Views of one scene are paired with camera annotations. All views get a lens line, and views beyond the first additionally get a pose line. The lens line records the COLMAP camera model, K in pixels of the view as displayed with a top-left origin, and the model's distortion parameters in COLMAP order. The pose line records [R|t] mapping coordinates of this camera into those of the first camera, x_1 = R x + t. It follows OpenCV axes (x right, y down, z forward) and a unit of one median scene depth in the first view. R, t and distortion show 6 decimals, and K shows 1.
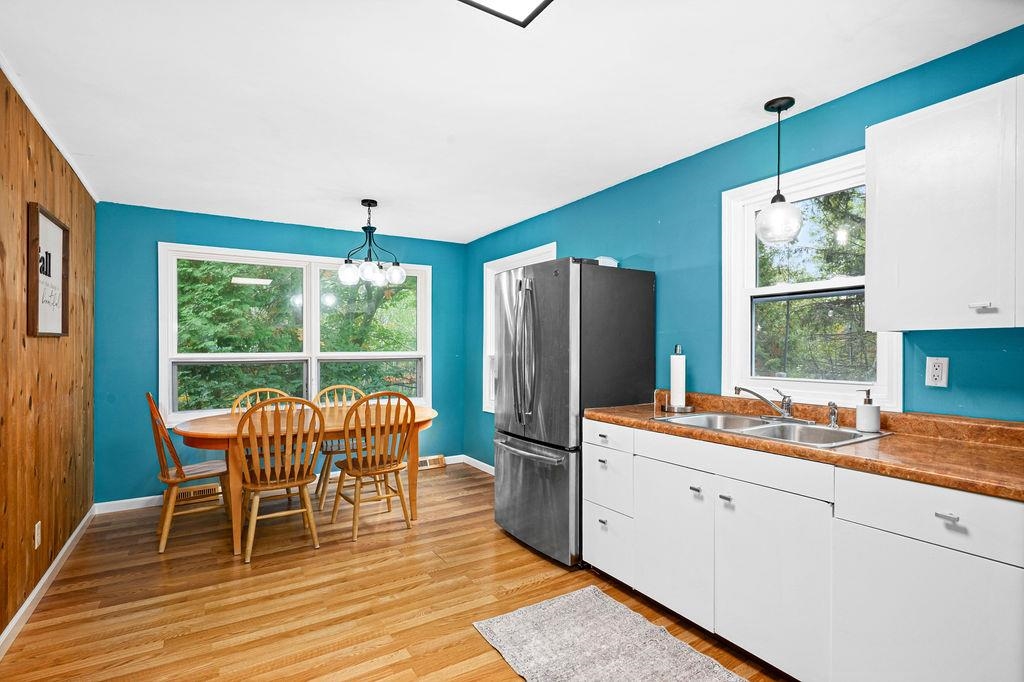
lens RADIAL K [[487.7, 0, 505.9], [0, 487.7, 343.9], [0, 0, 1]] dist [-0.003980, 0.002885]
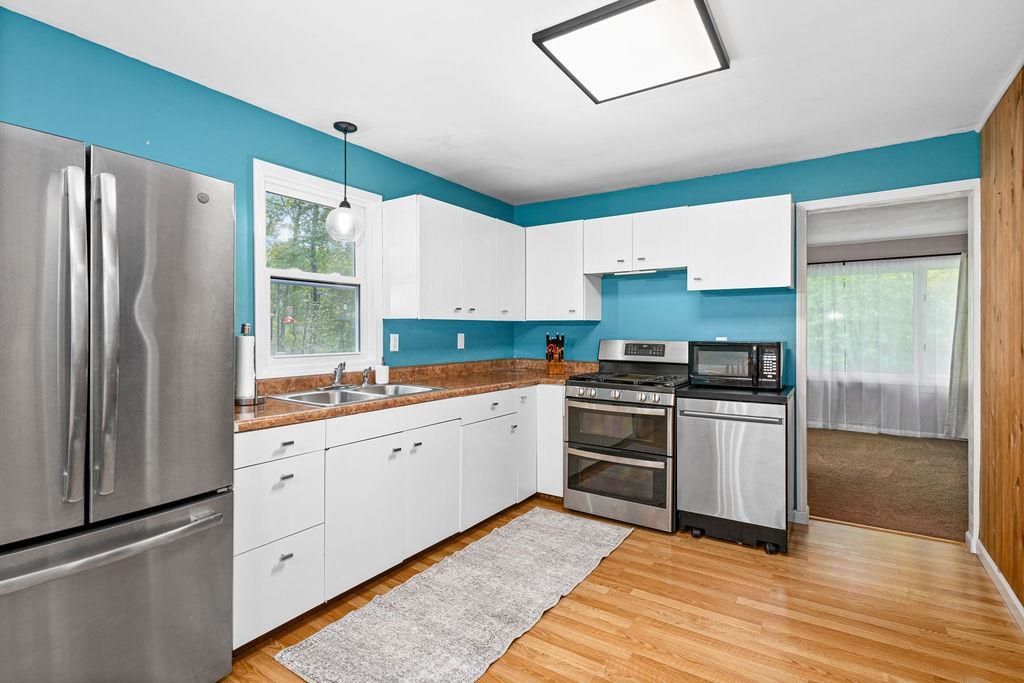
lens RADIAL K [[487.7, 0, 508.2], [0, 487.7, 333.4], [0, 0, 1]] dist [-0.003980, 0.002885]
pose [[-0.399896, -0.007508, 0.916530, -0.790255], [-0.002583, 0.999972, 0.007064, 0.012249], [-0.916557, 0.000458, -0.399904, 1.235949]]
